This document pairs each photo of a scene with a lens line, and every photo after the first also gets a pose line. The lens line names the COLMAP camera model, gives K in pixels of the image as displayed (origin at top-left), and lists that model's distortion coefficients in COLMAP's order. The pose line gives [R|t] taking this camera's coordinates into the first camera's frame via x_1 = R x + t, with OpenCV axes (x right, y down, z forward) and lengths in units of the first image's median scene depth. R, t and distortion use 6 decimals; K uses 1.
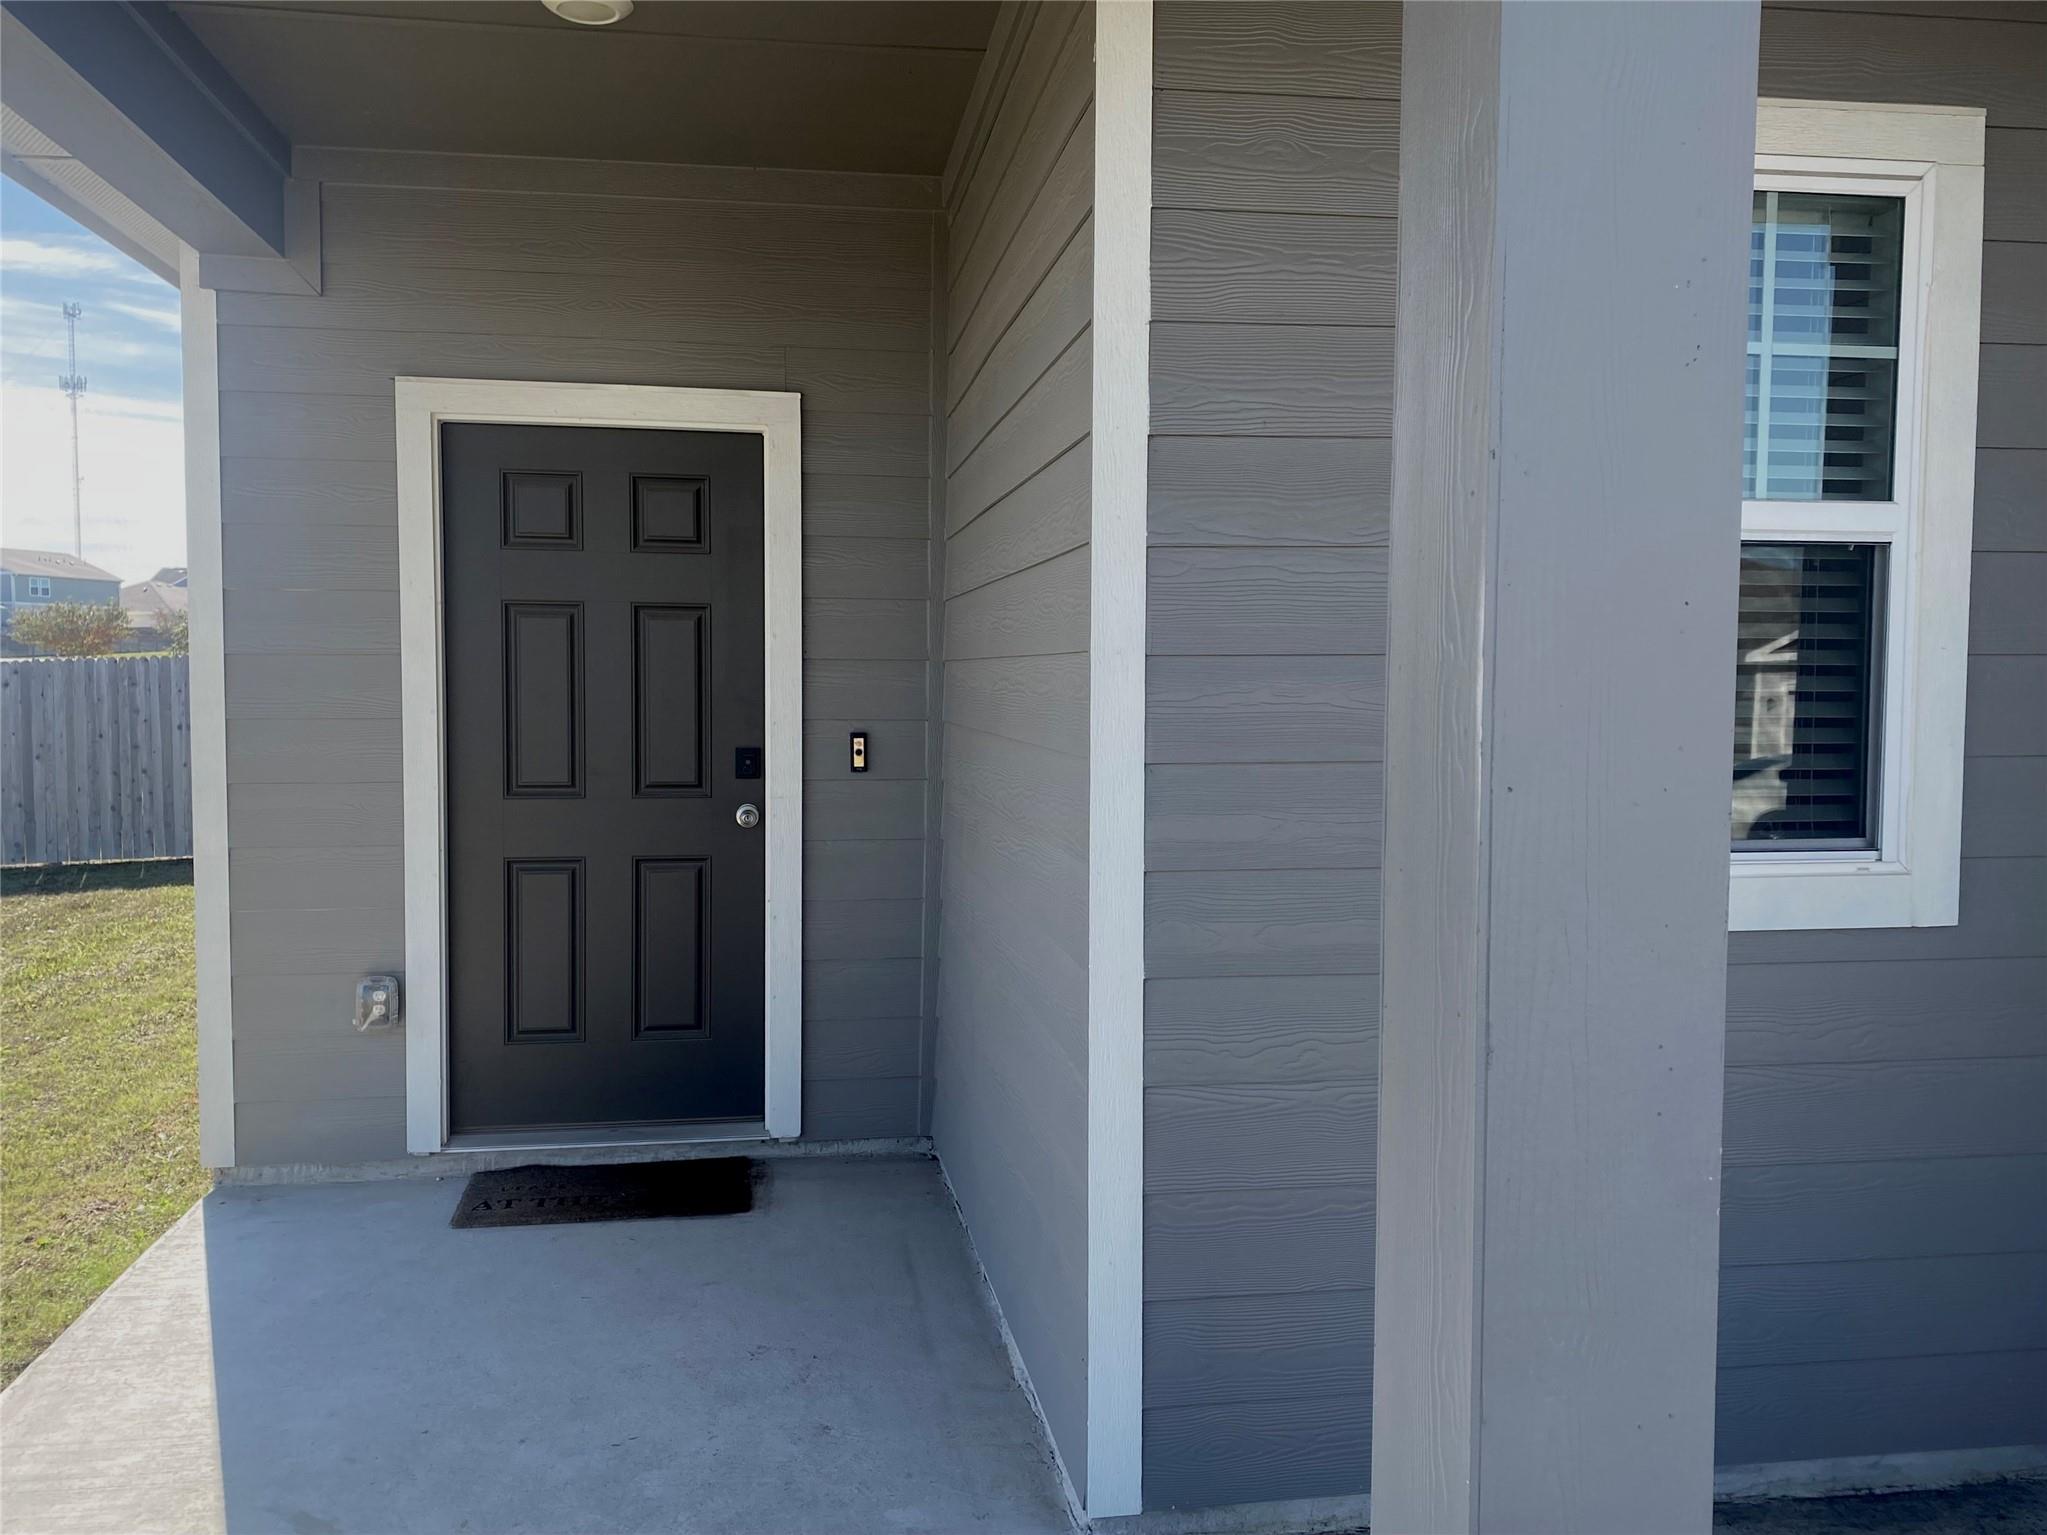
lens RADIAL K [[1651.1, 0, 1023.5], [0, 1651.1, 767.5], [0, 0, 1]] dist [0.056462, 0.000786]
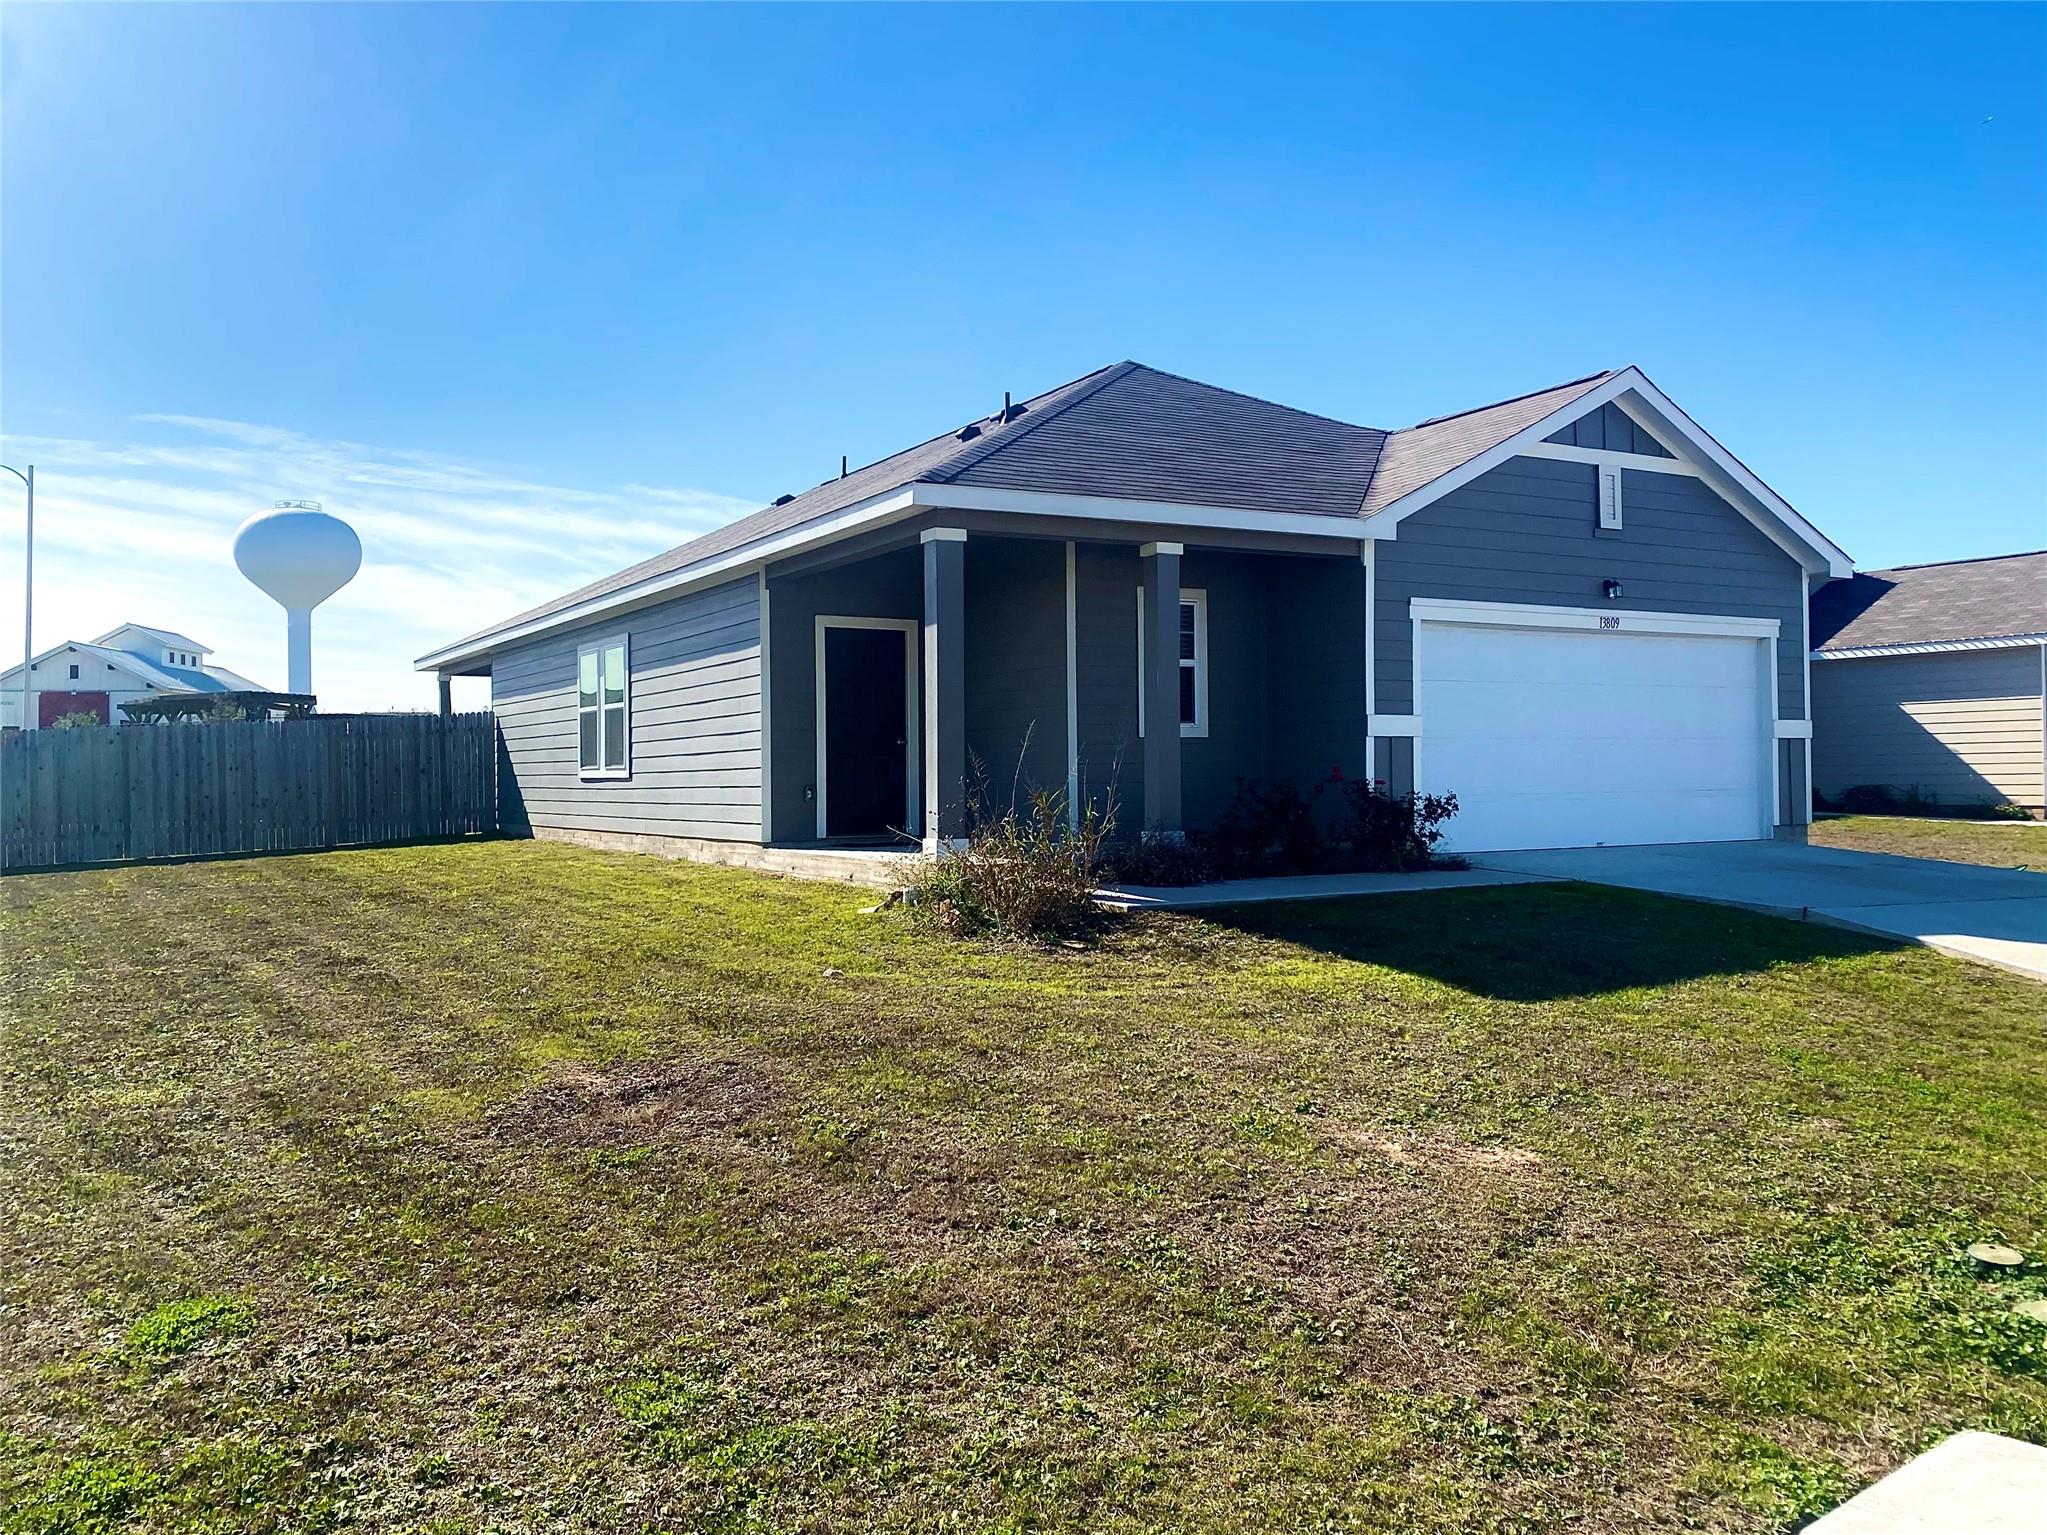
lens RADIAL K [[1555.8, 0, 1023.5], [0, 1555.8, 767.5], [0, 0, 1]] dist [0.045389, -0.008508]
pose [[0.934617, -0.014128, 0.355375, -1.064226], [0.035884, 0.997858, -0.054702, 0.264551], [-0.353841, 0.063877, 0.933122, -2.065021]]
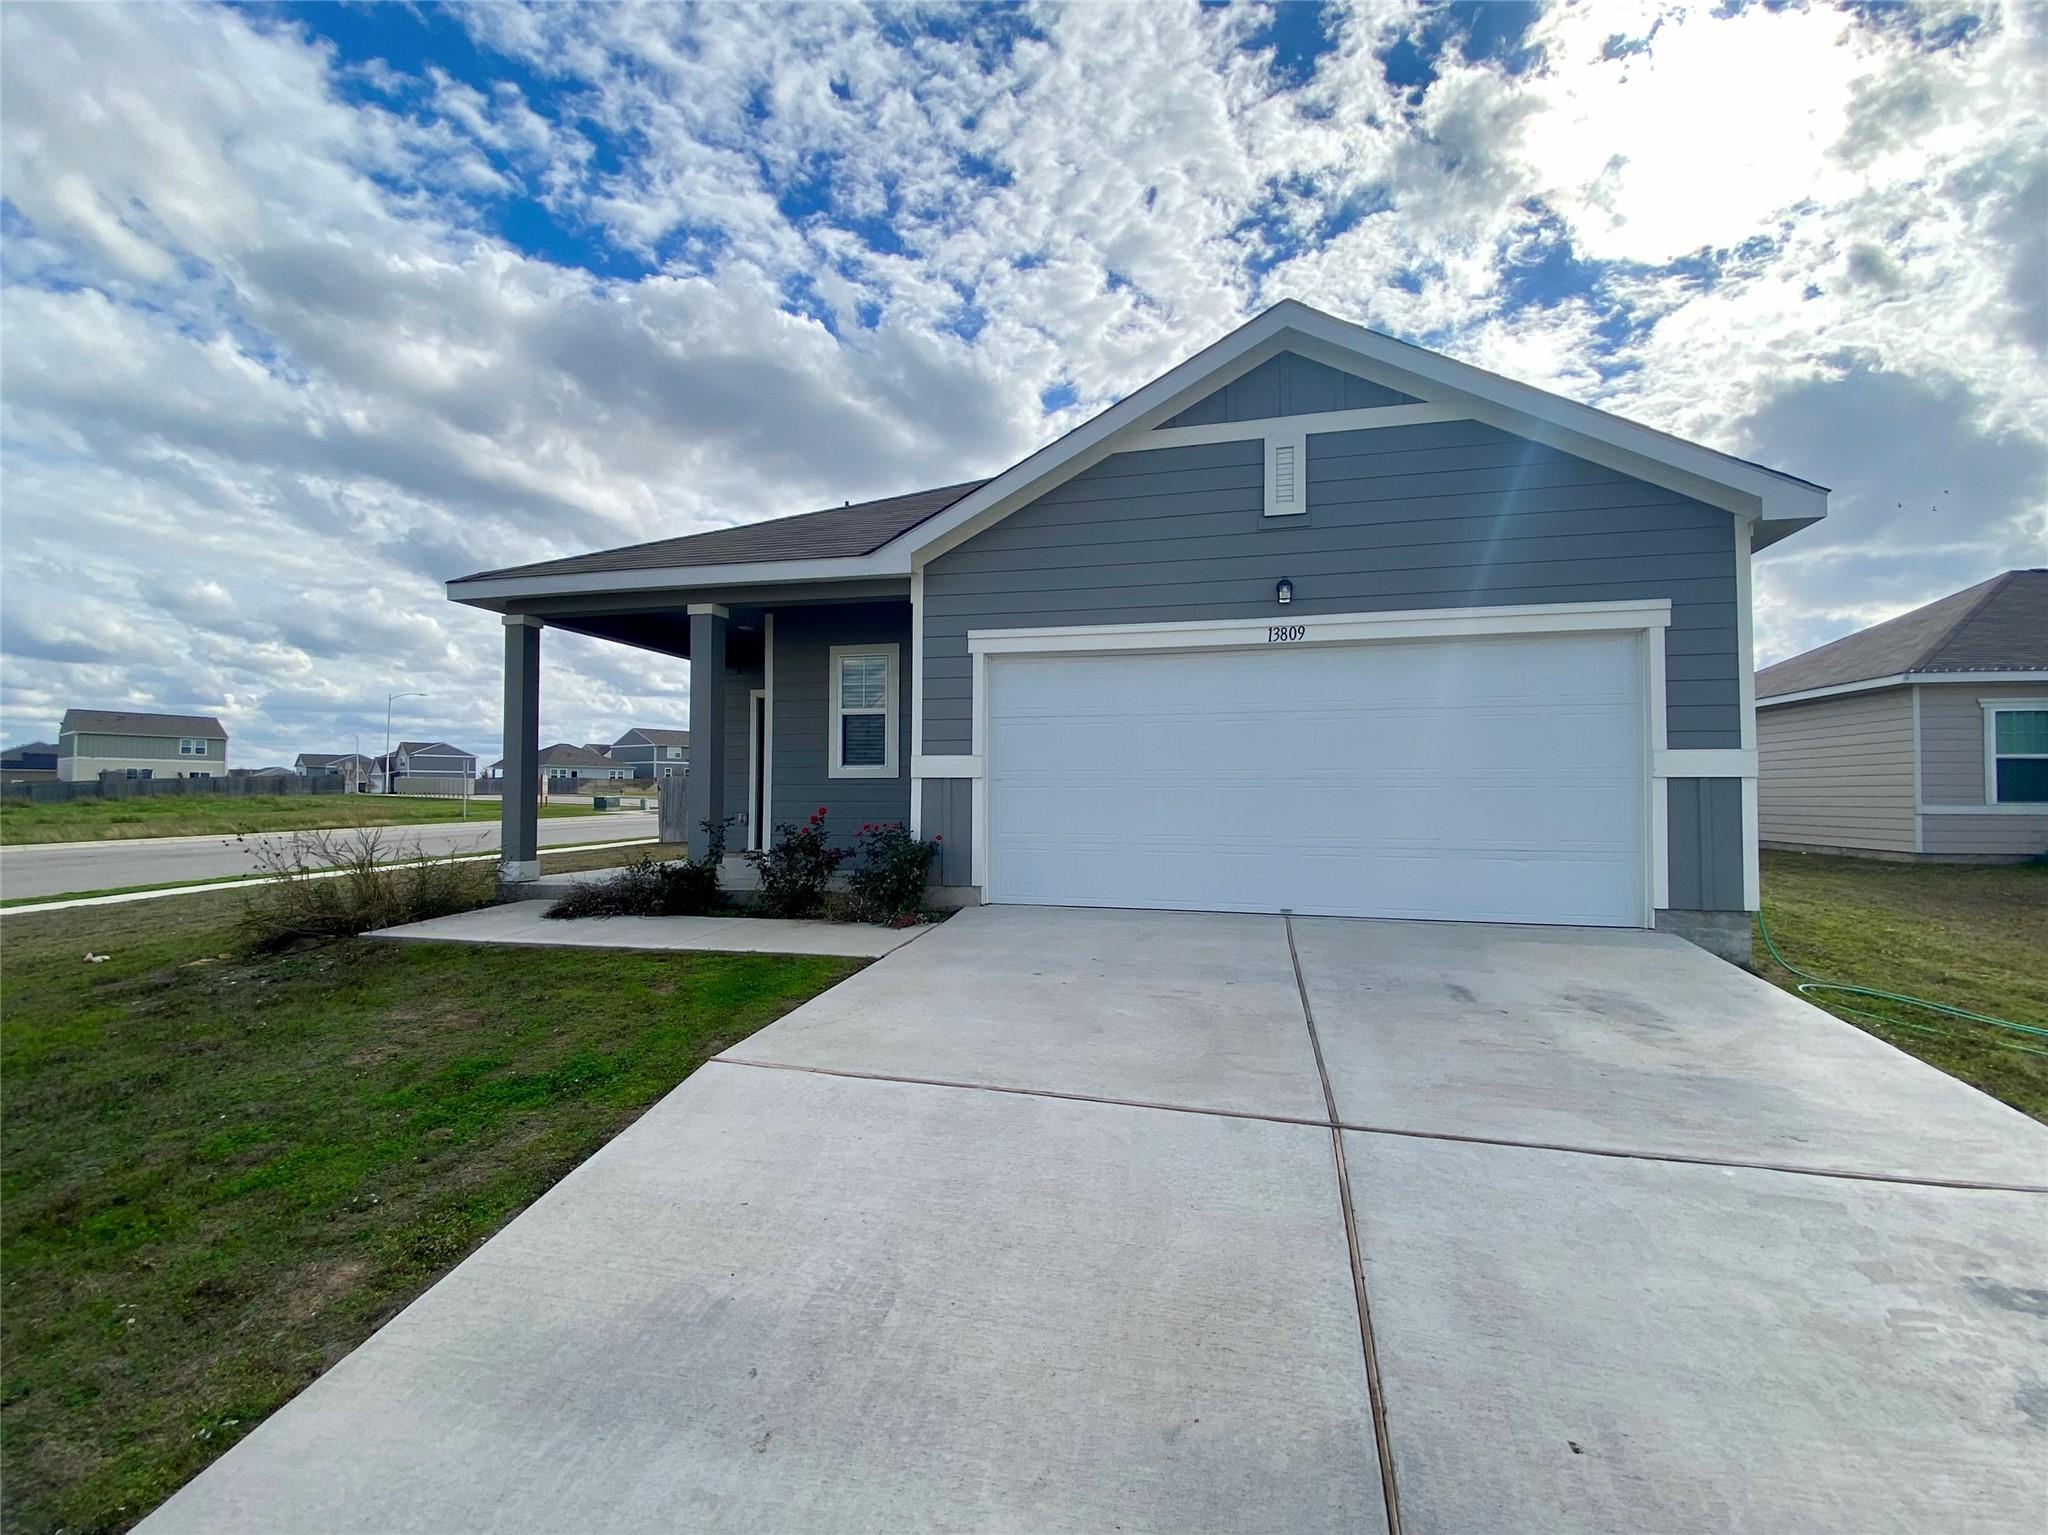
lens RADIAL K [[944.8, 0, 1021.9], [0, 944.8, 772.8], [0, 0, 1]] dist [0.045335, 0.000109]
pose [[0.919030, -0.011346, -0.394023, 1.342674], [-0.021058, 0.996745, -0.077816, 0.192700], [0.393624, 0.079813, 0.915800, -1.106188]]
